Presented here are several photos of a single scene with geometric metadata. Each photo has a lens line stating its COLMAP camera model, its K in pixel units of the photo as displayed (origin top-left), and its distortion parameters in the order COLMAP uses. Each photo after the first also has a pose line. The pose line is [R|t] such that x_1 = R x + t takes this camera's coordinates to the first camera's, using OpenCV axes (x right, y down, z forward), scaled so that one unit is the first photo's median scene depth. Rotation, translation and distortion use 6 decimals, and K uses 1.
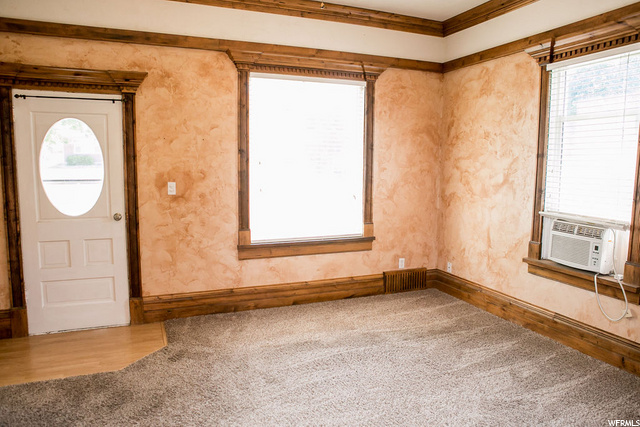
lens RADIAL K [[439.3, 0, 318.4], [0, 439.3, 213.4], [0, 0, 1]] dist [-0.108325, 0.073163]
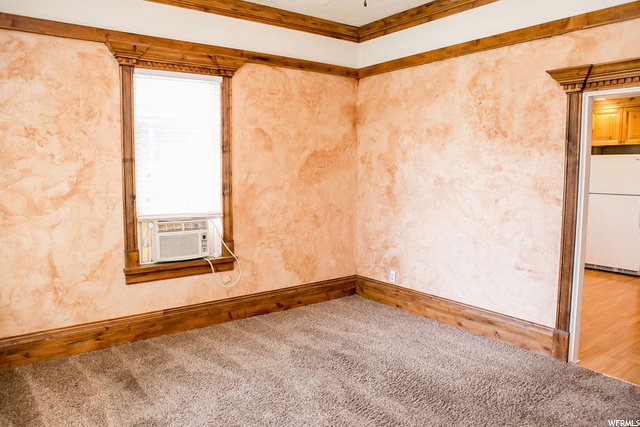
lens RADIAL K [[439.3, 0, 335.8], [0, 439.3, 211.4], [0, 0, 1]] dist [-0.108325, 0.073163]
pose [[-0.241336, -0.108051, 0.964408, -0.509117], [0.114602, 0.983655, 0.138886, -0.097824], [-0.963651, 0.144041, -0.225008, 0.747161]]
